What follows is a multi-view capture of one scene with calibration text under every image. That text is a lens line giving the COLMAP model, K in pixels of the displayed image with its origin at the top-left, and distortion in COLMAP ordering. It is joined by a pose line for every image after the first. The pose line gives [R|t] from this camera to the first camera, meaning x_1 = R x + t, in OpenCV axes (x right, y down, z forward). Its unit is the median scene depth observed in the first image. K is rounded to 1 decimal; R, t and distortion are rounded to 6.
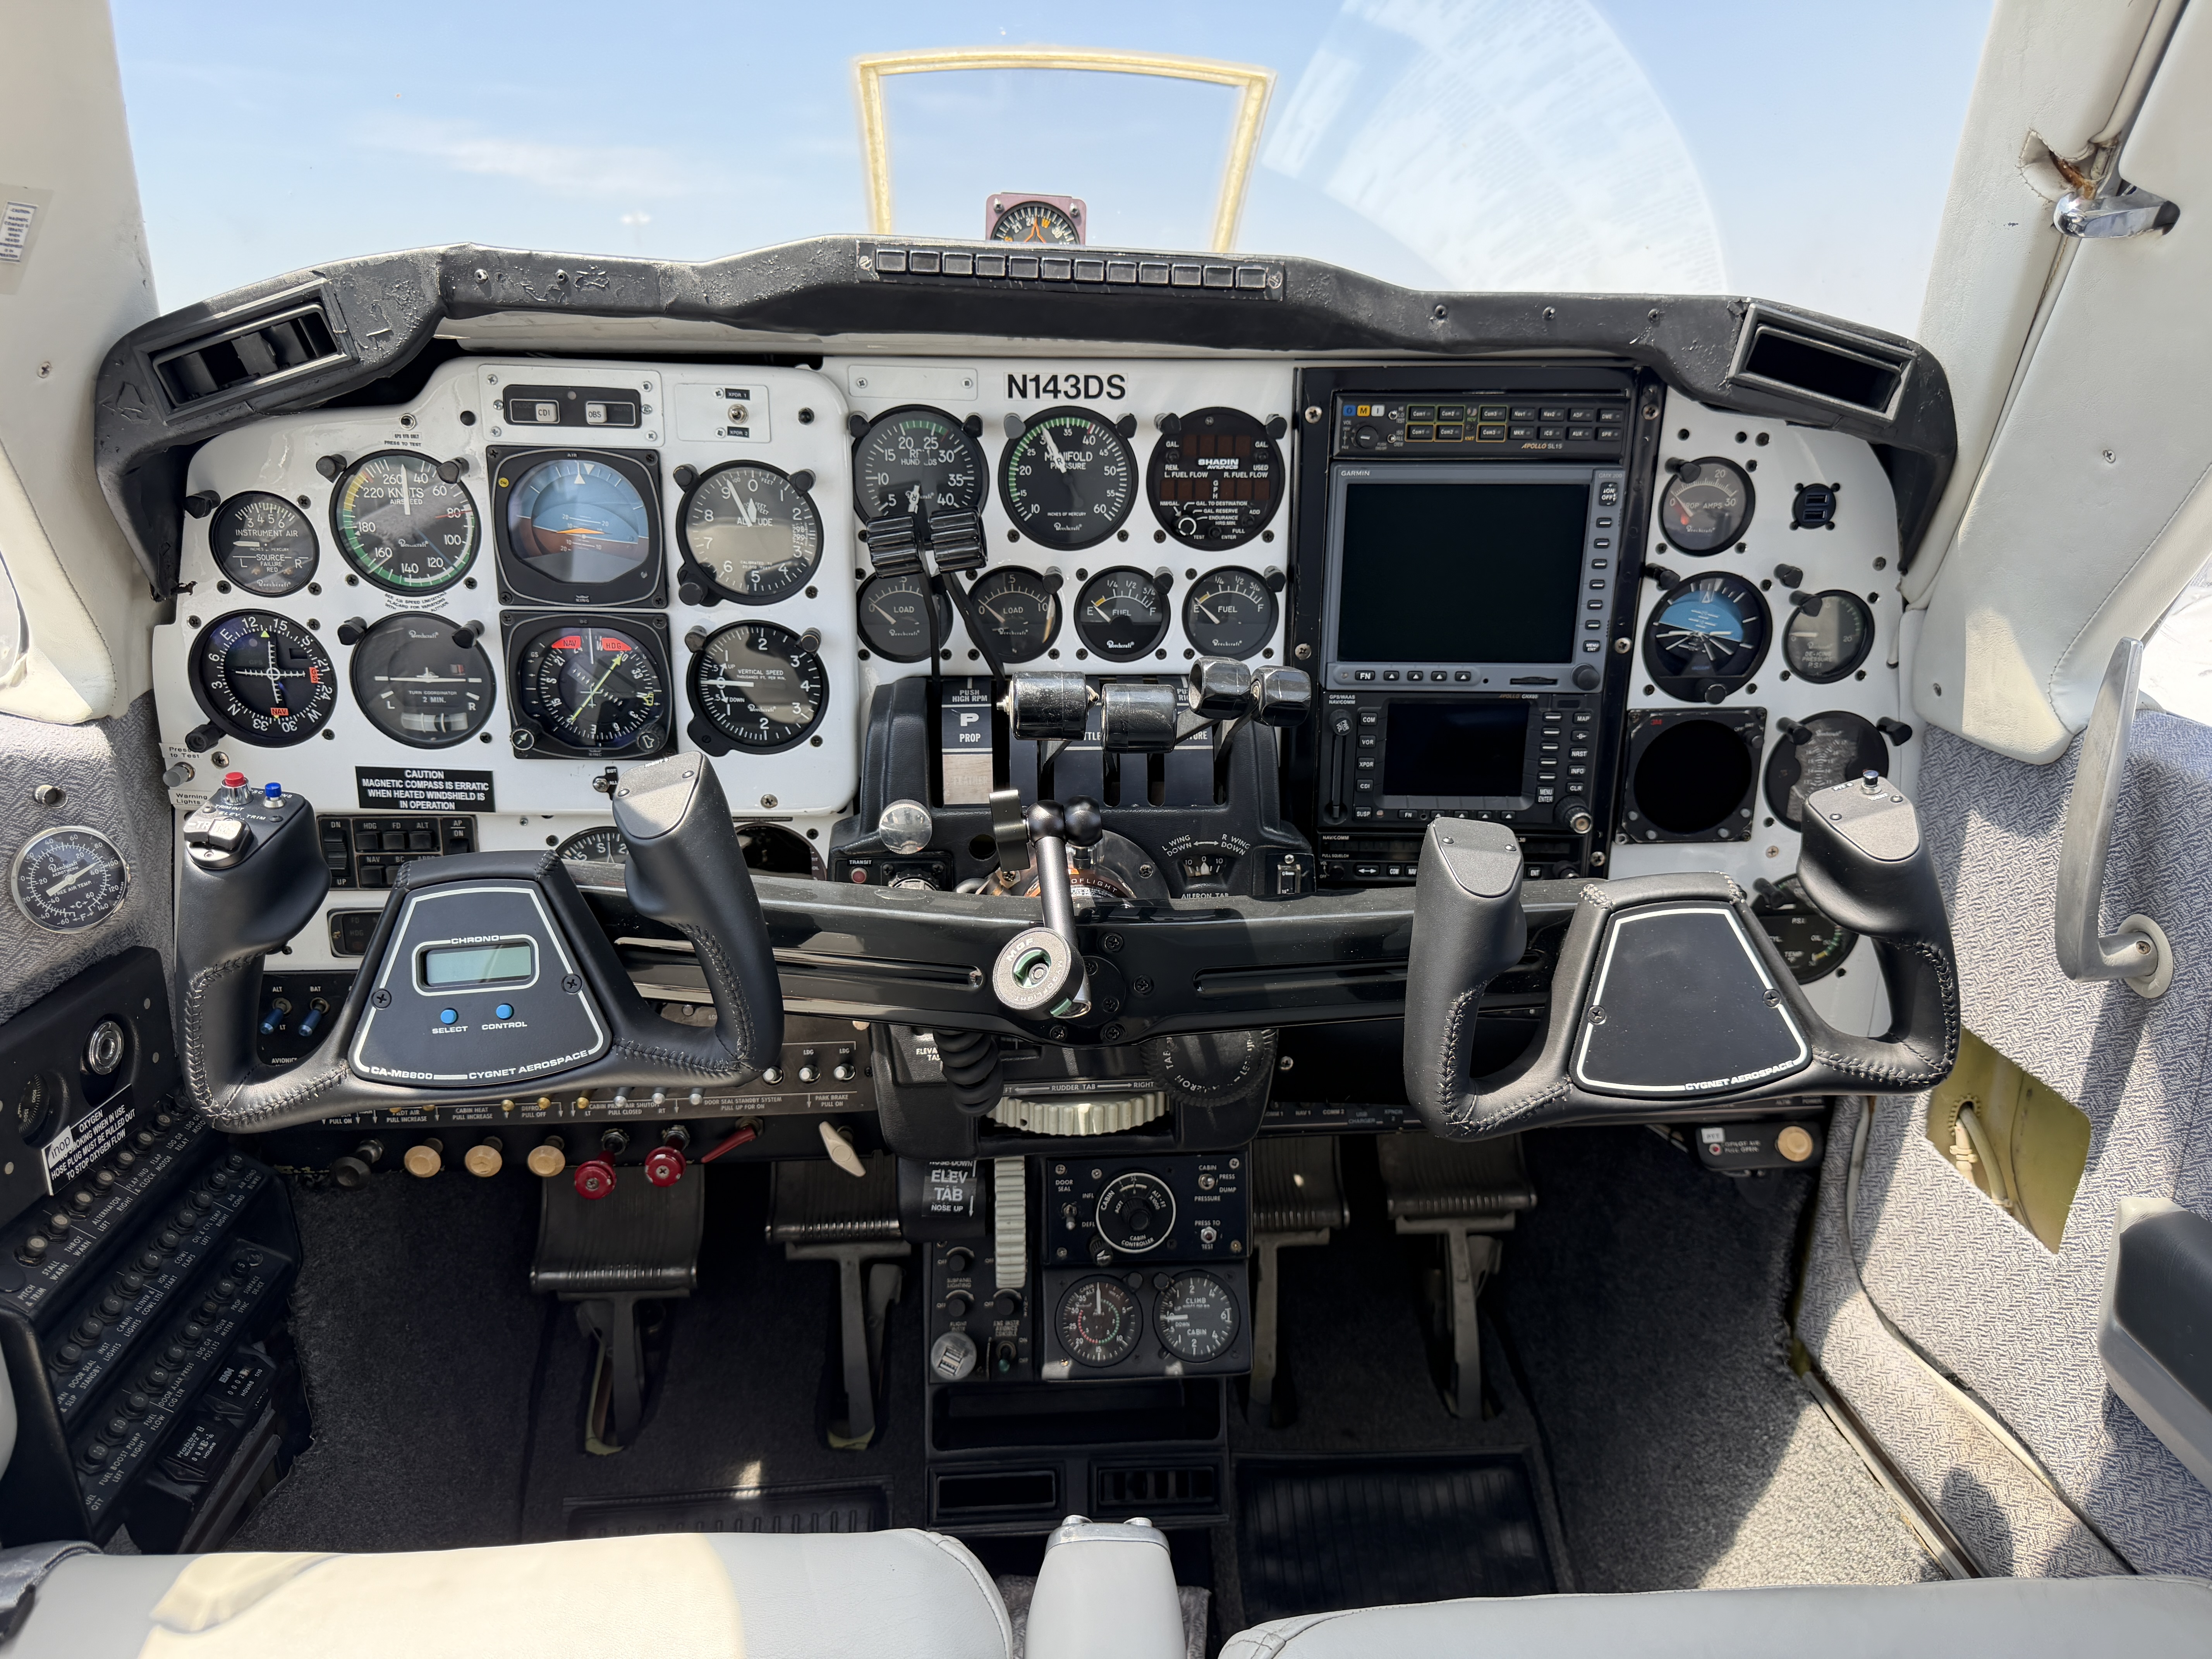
lens RADIAL K [[1532.0, 0, 1097.6], [0, 1532.0, 845.4], [0, 0, 1]] dist [0.092151, -0.127098]
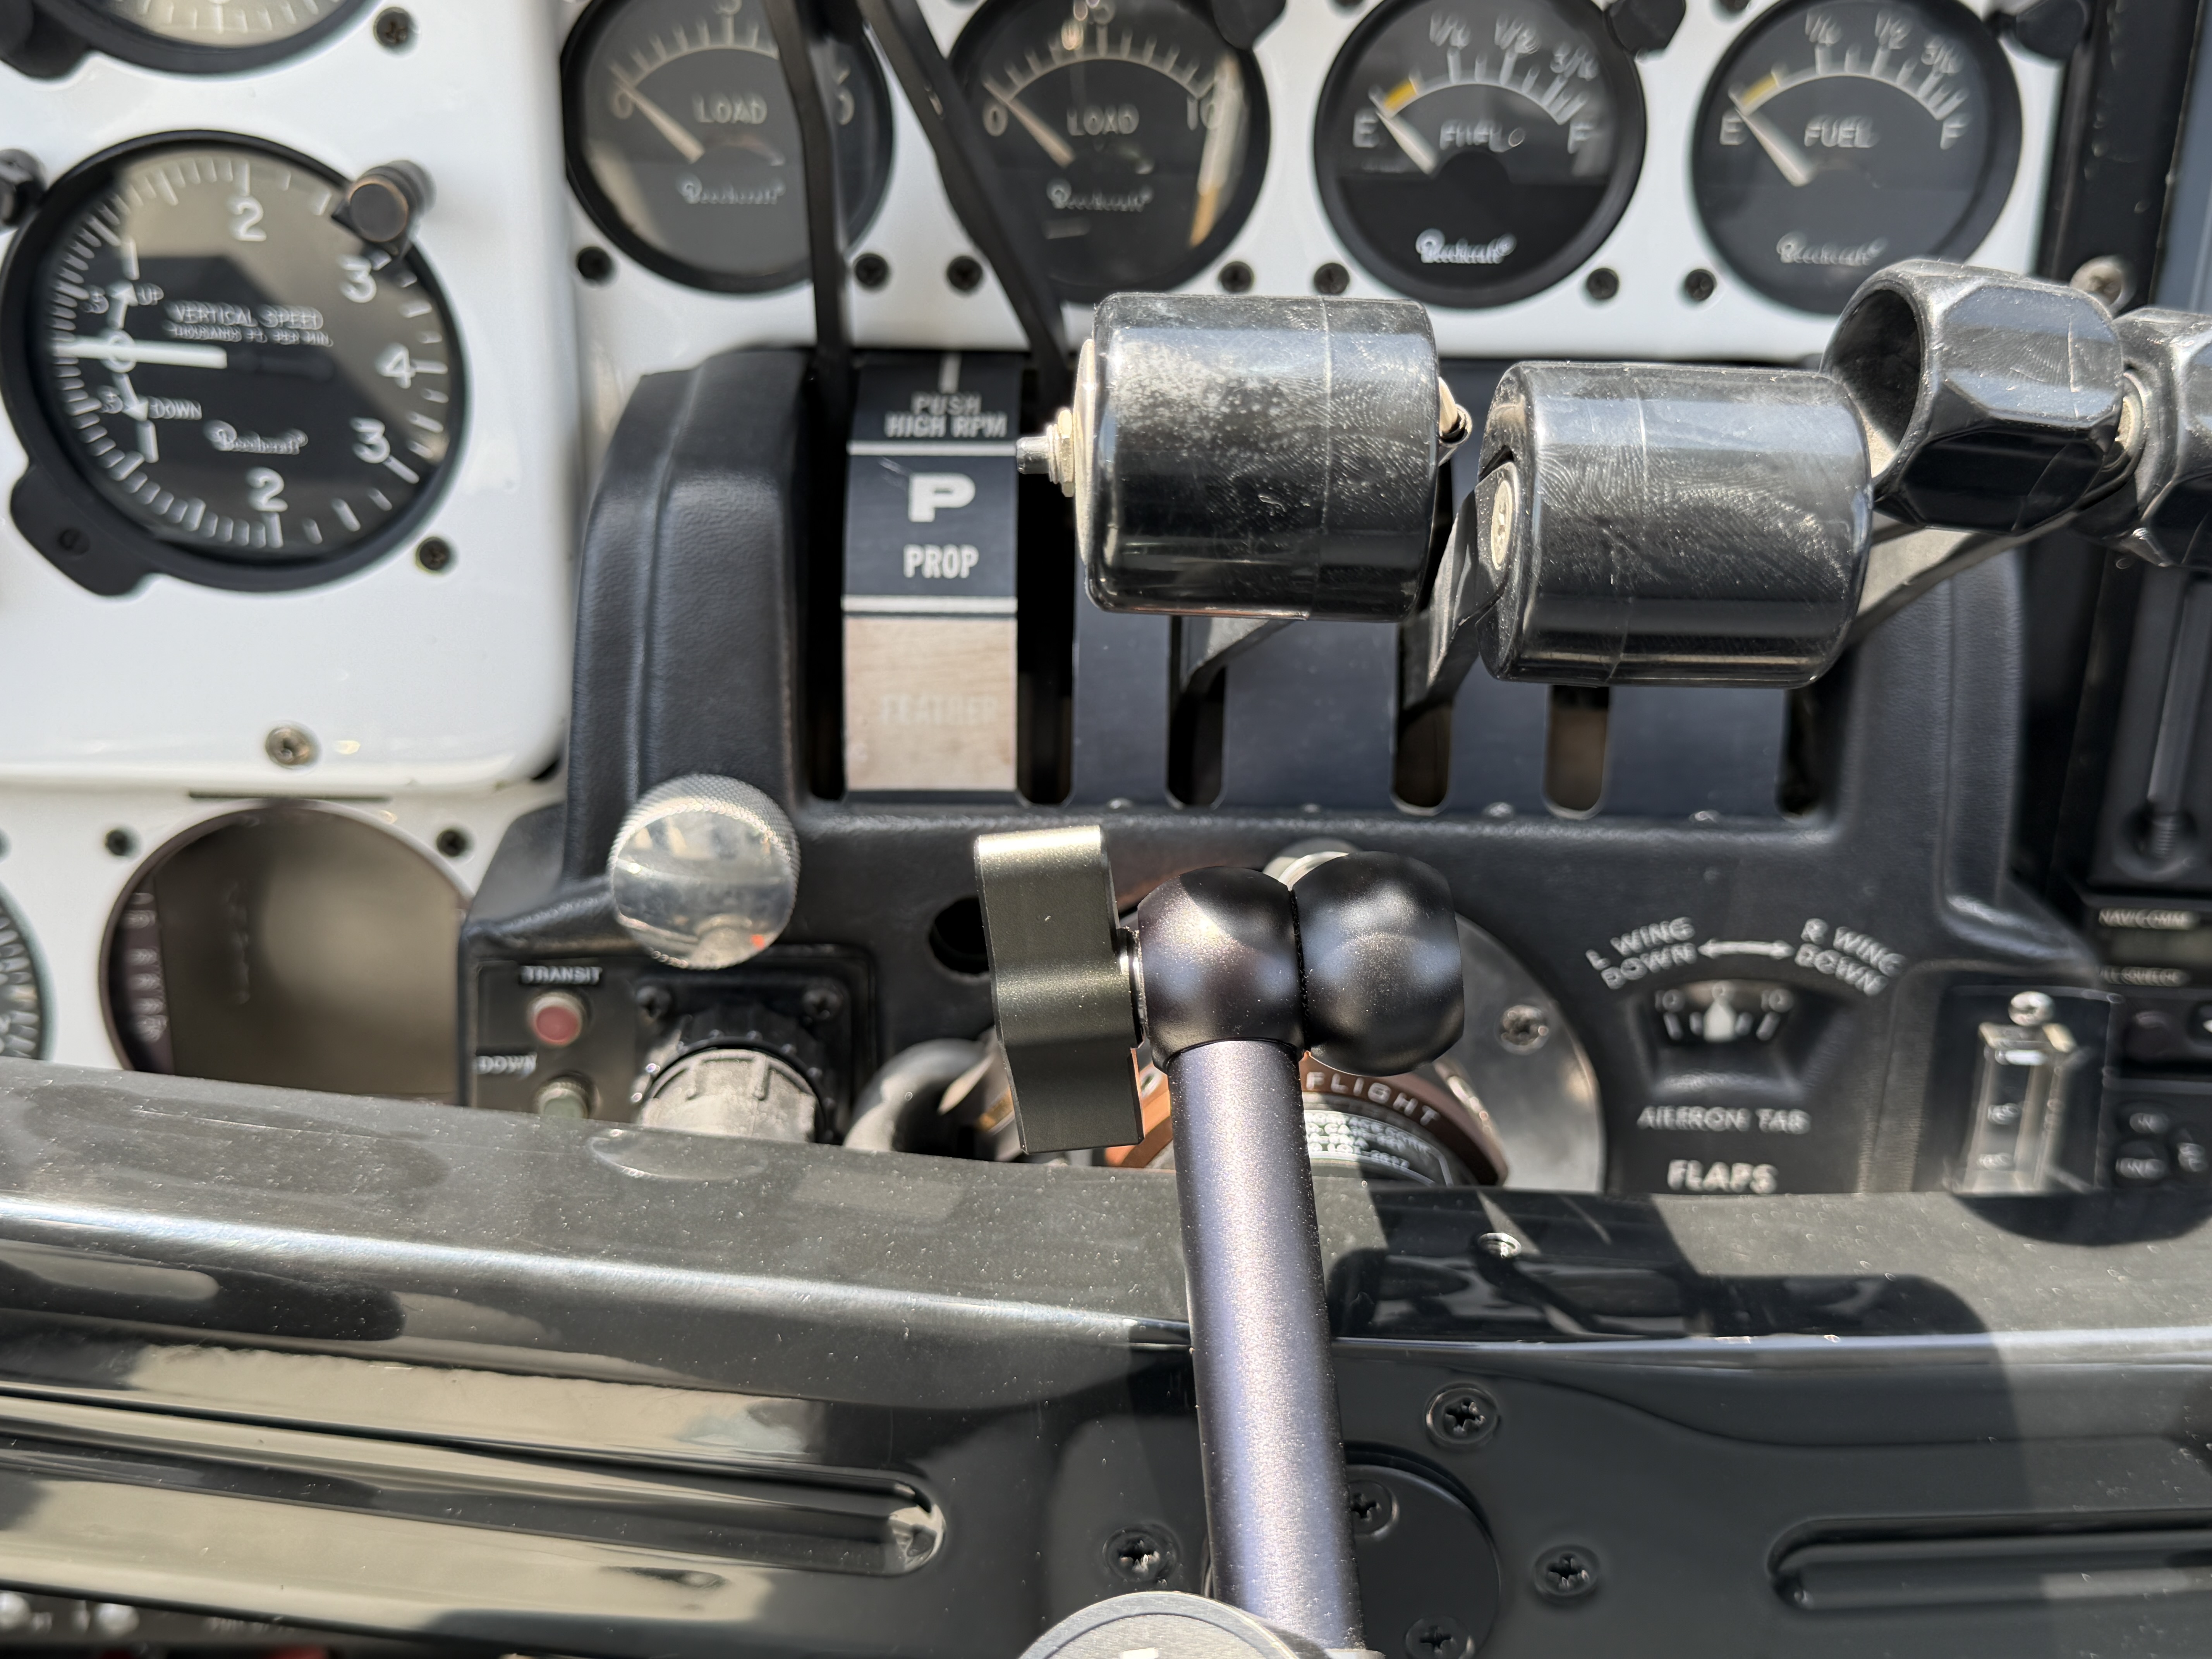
lens RADIAL K [[2349.9, 0, 1118.7], [0, 2349.9, 827.9], [0, 0, 1]] dist [0.186280, -0.563972]
pose [[0.998615, 0.033170, -0.040851, -0.029689], [-0.029794, 0.996298, 0.080642, -0.056593], [0.043375, -0.079313, 0.995906, 0.547336]]
